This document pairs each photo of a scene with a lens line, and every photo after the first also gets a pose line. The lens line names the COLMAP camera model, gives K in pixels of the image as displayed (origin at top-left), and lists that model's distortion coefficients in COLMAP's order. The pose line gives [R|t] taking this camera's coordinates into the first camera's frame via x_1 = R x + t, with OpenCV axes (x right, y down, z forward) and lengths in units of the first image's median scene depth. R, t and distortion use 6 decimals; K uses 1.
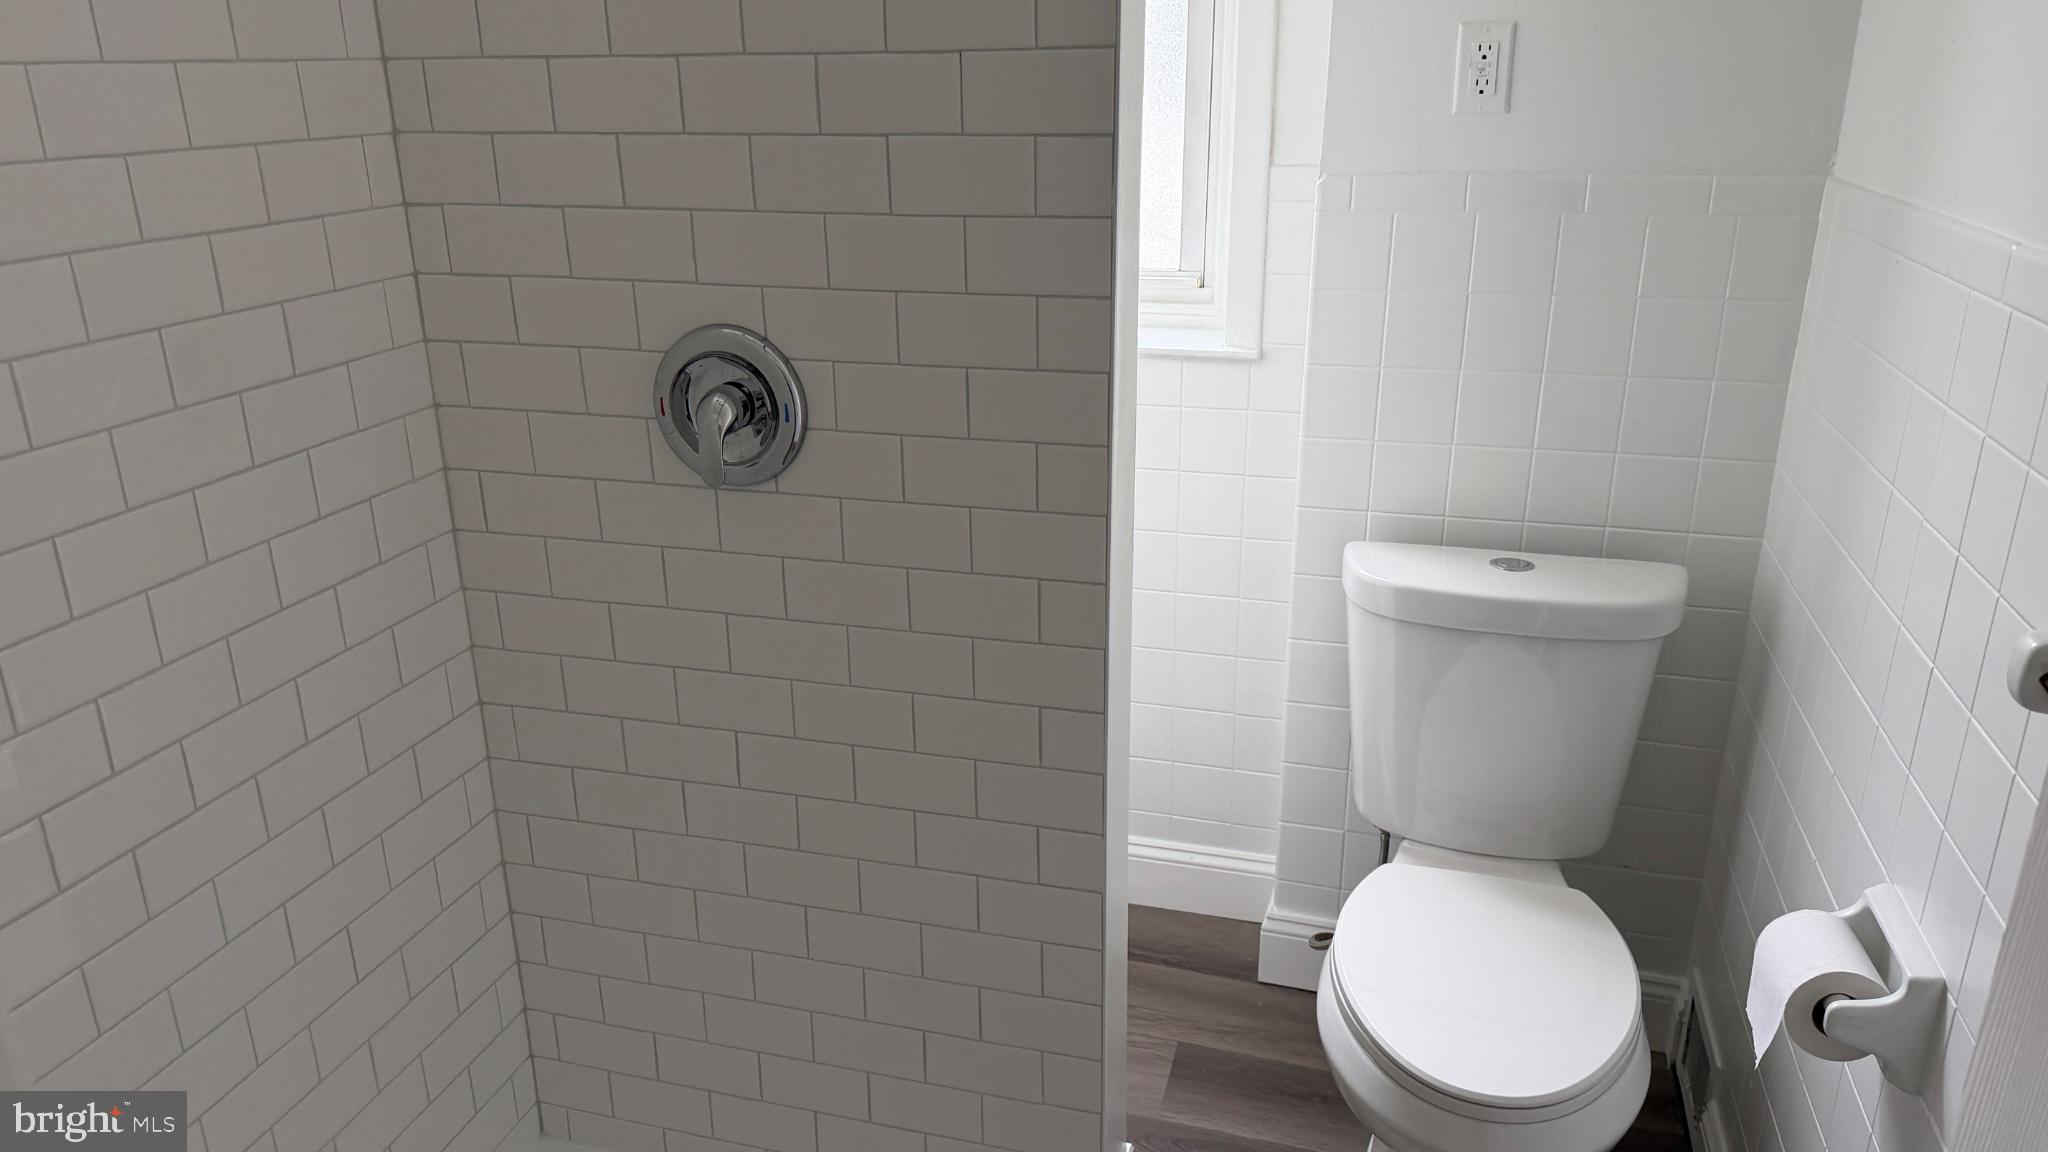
lens RADIAL K [[1454.1, 0, 1032.5], [0, 1454.1, 584.9], [0, 0, 1]] dist [0.069478, -0.047976]
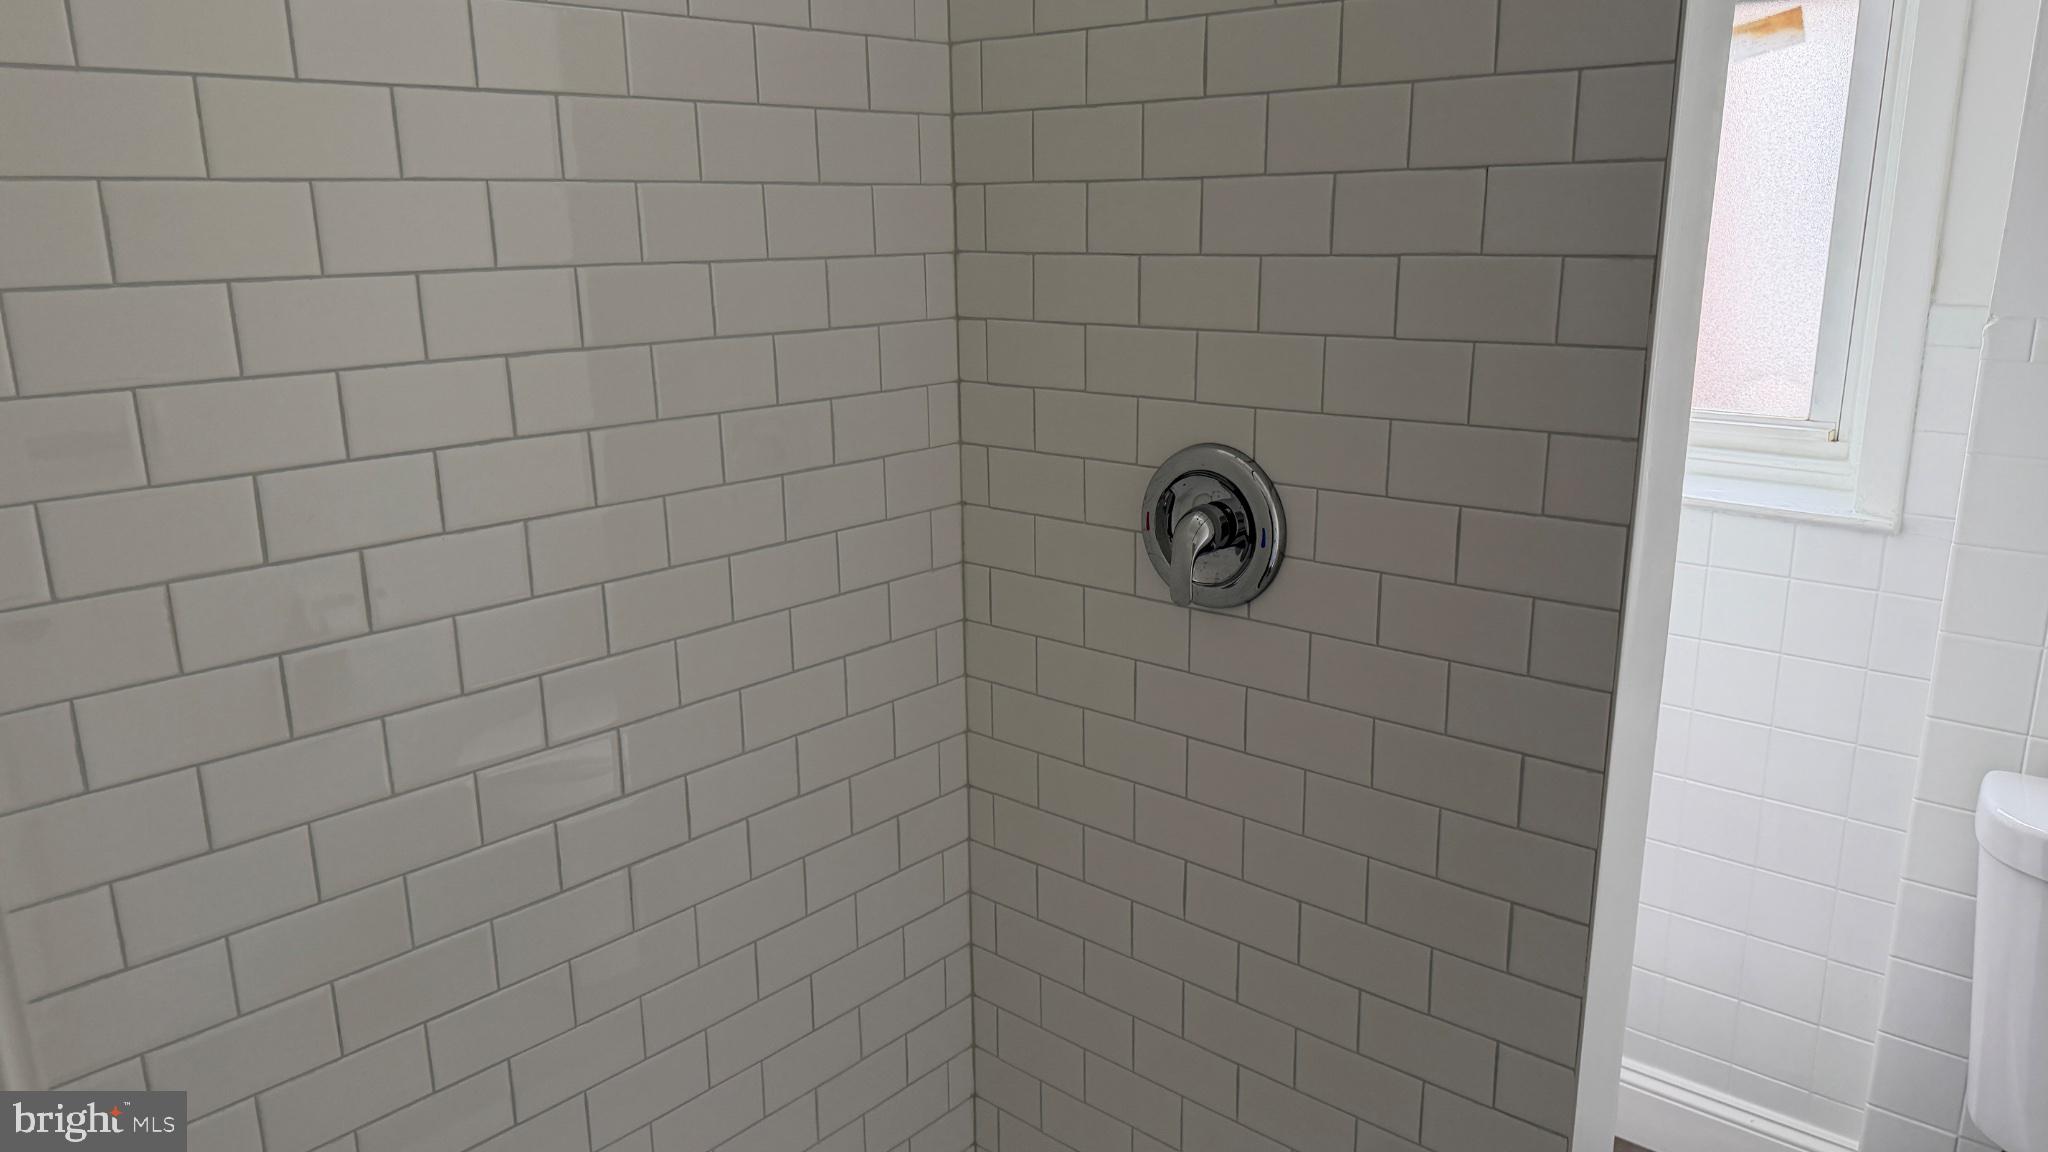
lens RADIAL K [[1454.1, 0, 1023.1], [0, 1454.1, 580.6], [0, 0, 1]] dist [0.069478, -0.047976]
pose [[0.902453, 0.106855, -0.417326, 0.088281], [-0.144077, 0.987828, -0.058630, -0.010665], [0.405981, 0.113038, 0.906864, 0.067137]]
